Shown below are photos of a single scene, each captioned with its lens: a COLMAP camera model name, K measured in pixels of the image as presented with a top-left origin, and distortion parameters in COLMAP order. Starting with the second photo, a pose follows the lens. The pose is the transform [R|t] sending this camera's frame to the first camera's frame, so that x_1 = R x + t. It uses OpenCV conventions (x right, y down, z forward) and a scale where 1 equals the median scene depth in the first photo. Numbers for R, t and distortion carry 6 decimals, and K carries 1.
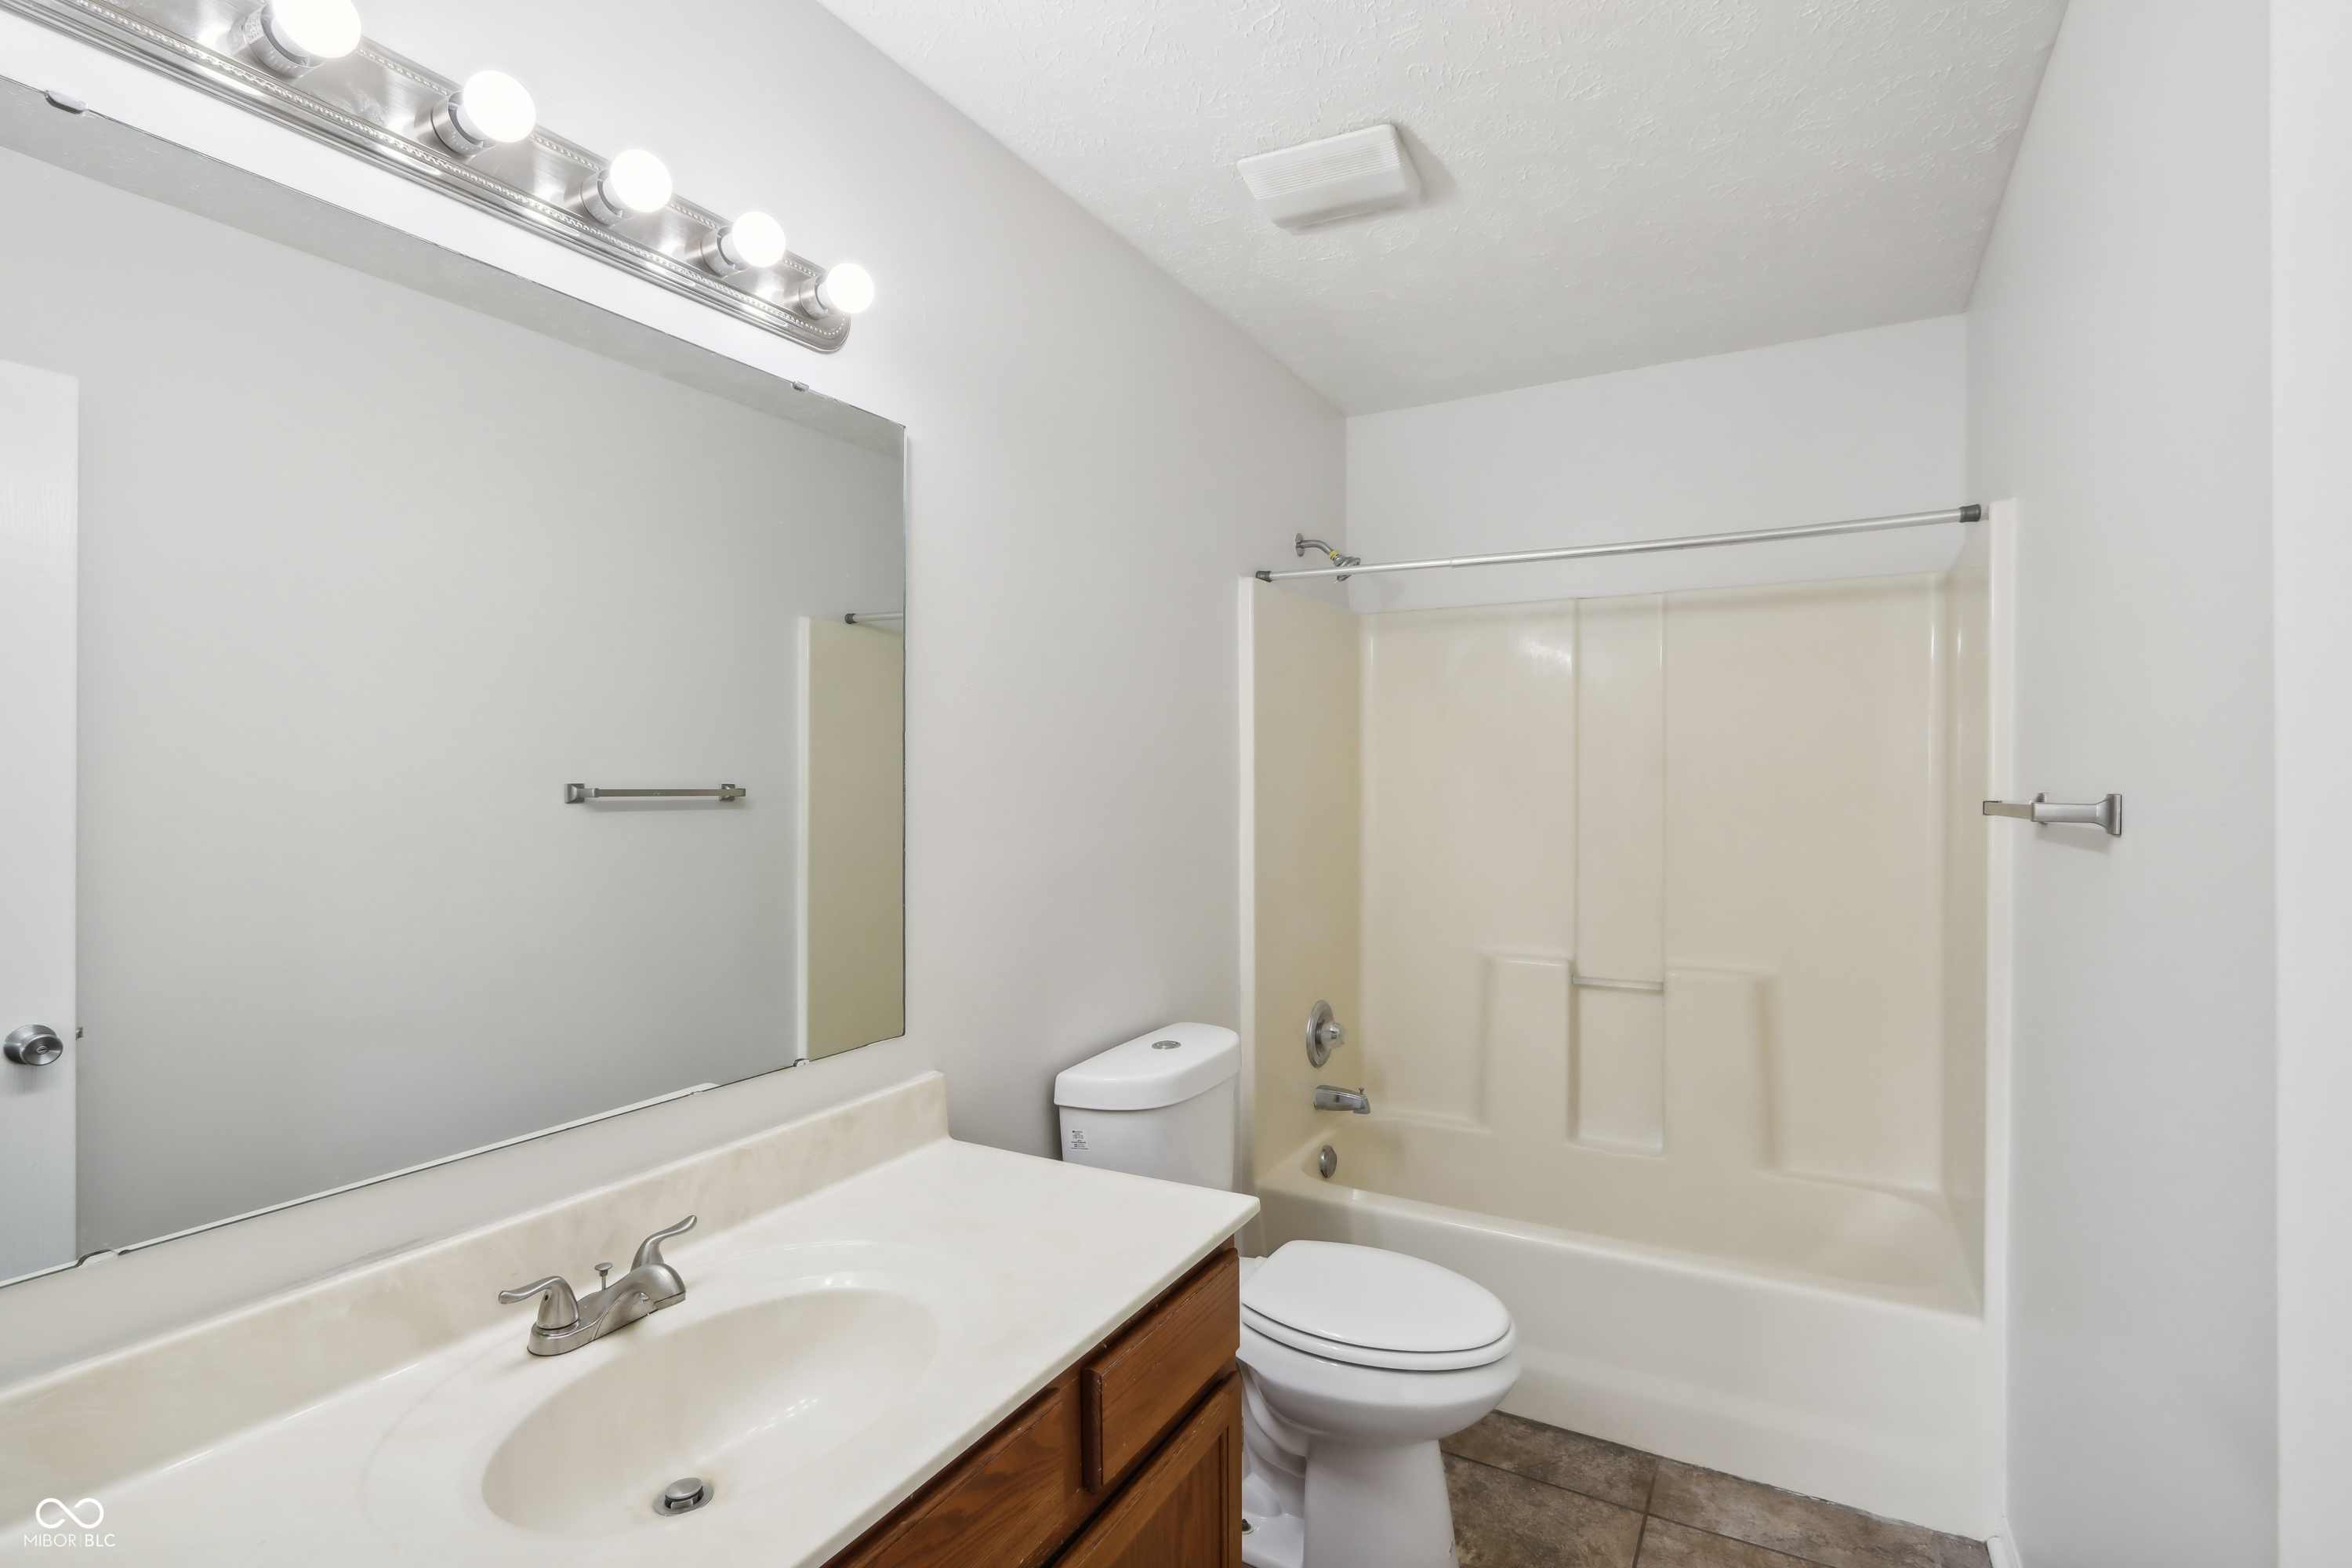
lens RADIAL K [[1104.7, 0, 1165.4], [0, 1104.7, 793.3], [0, 0, 1]] dist [-0.013224, 0.001703]
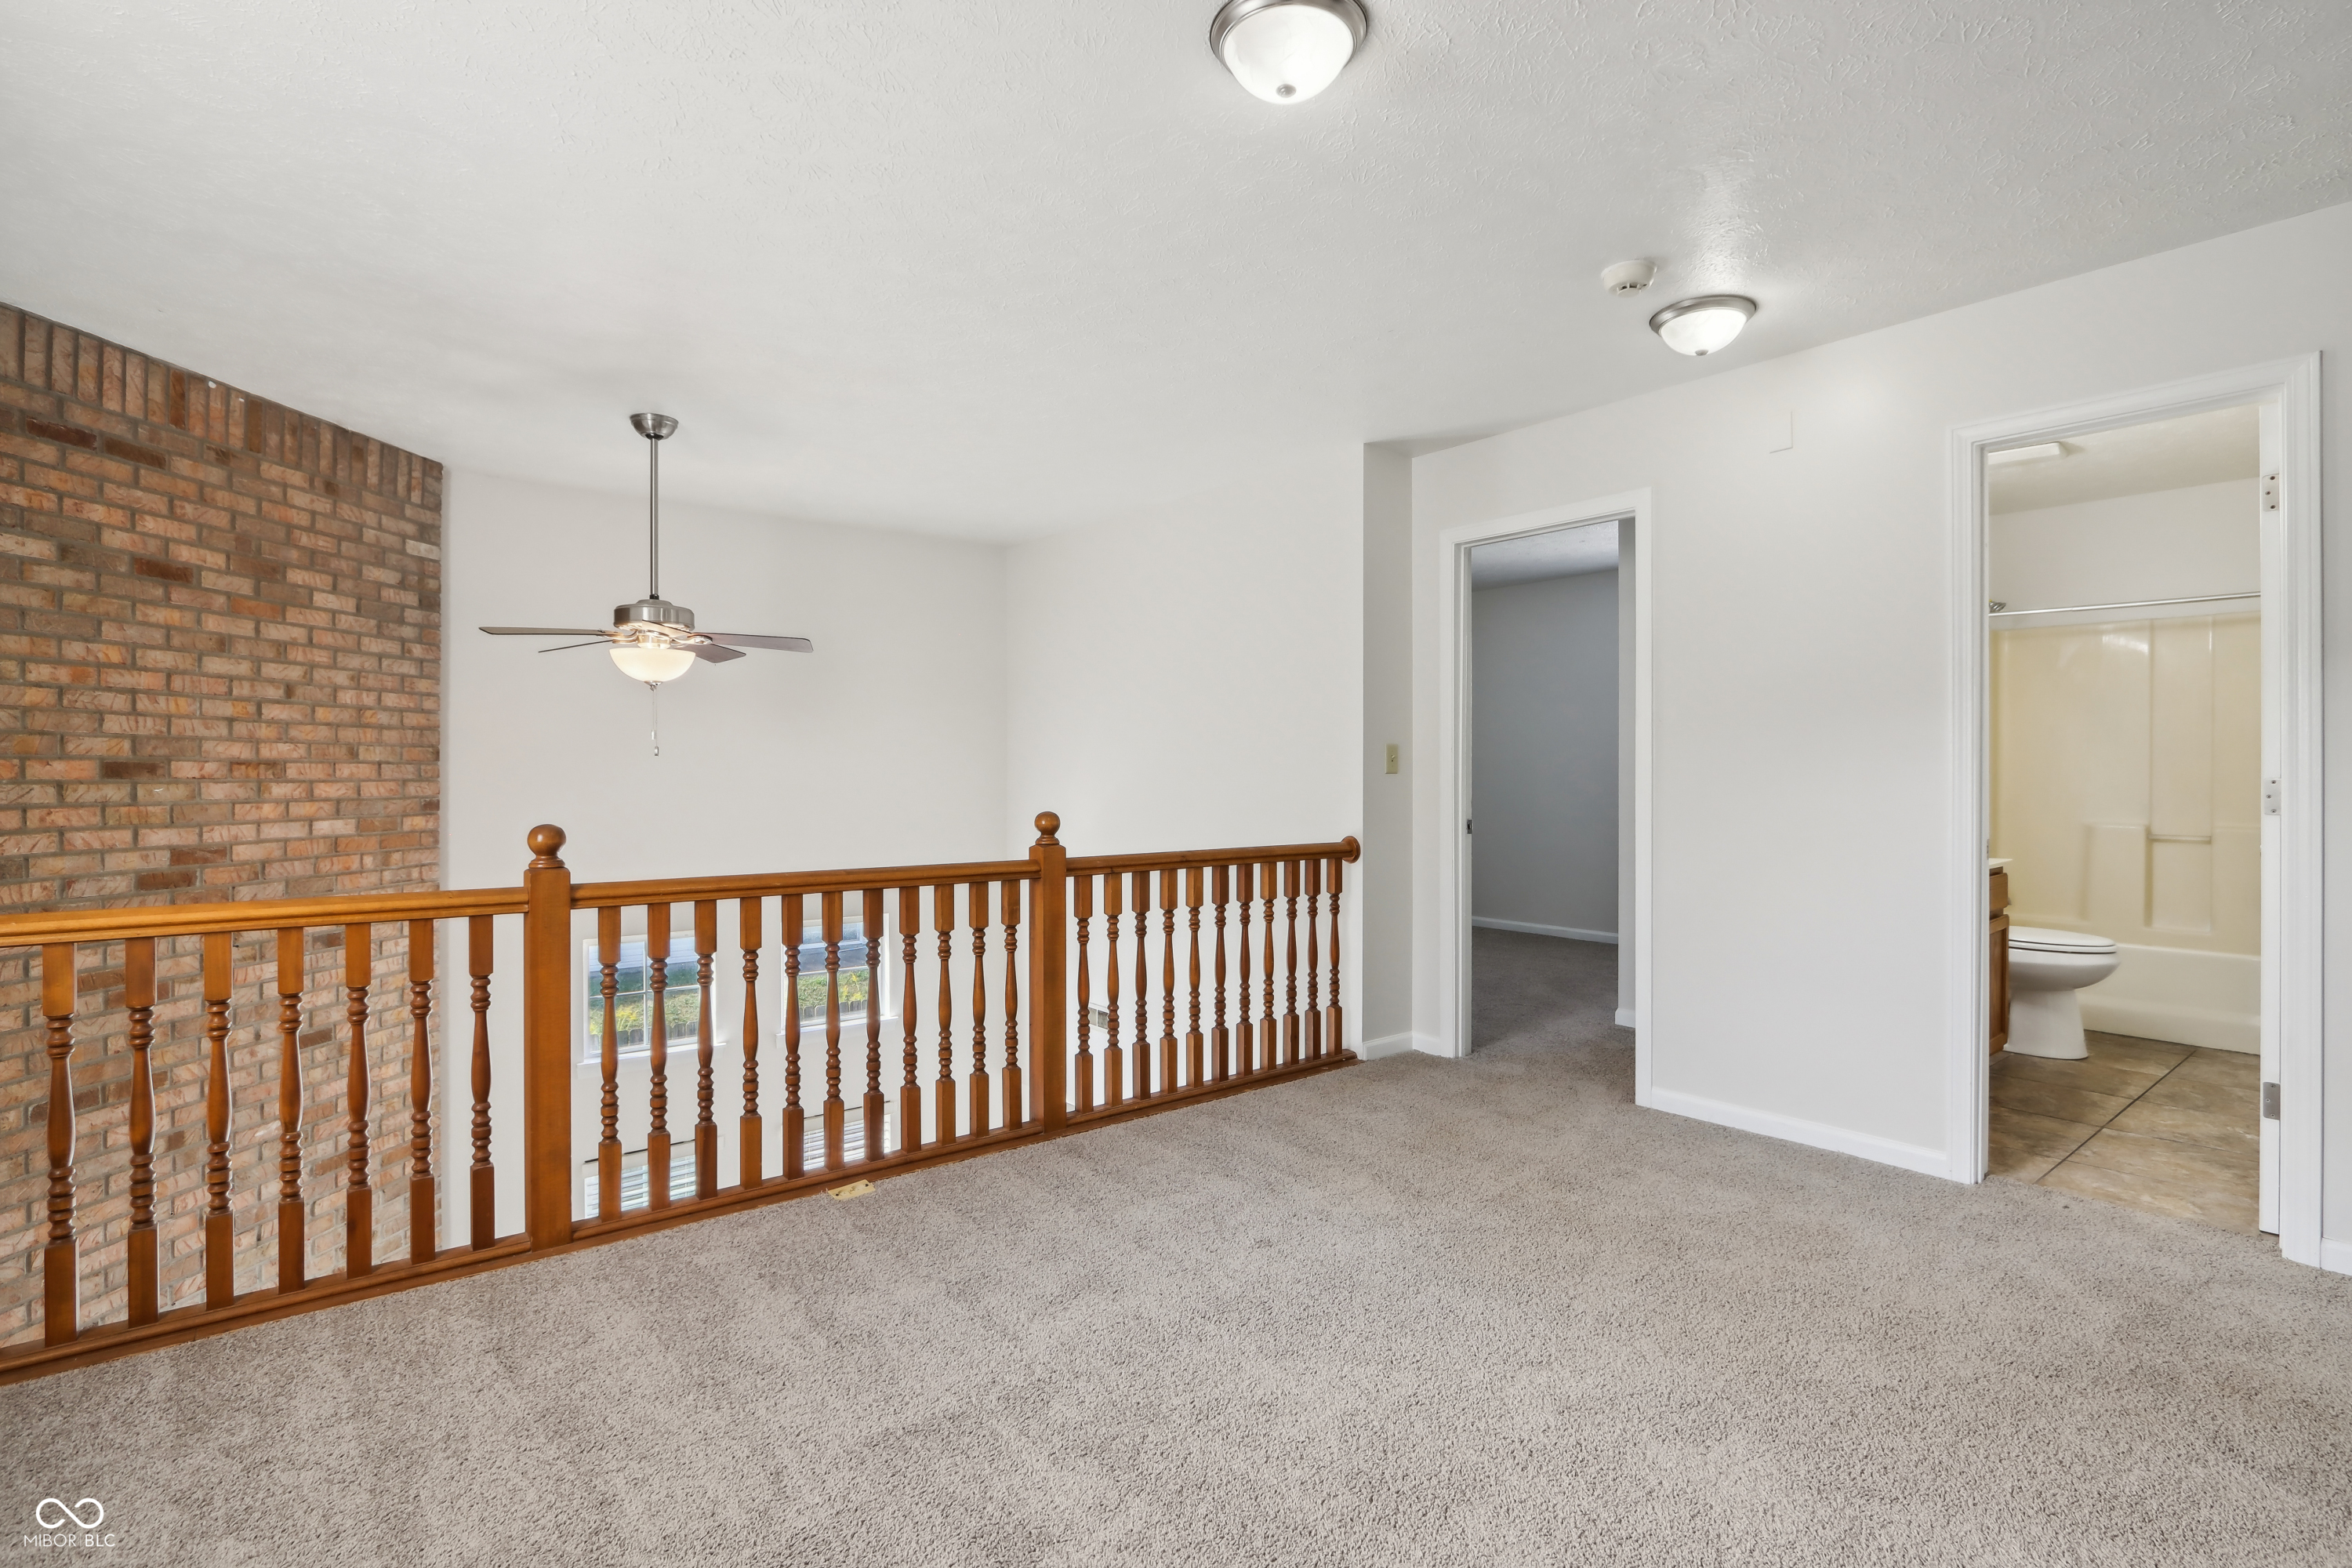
lens RADIAL K [[1104.7, 0, 1181.8], [0, 1104.7, 773.3], [0, 0, 1]] dist [-0.013224, 0.001703]
pose [[0.931381, -0.004598, -0.364018, -0.431802], [0.008455, 0.999924, 0.009002, 0.037524], [0.363949, -0.011462, 0.931348, -1.189655]]
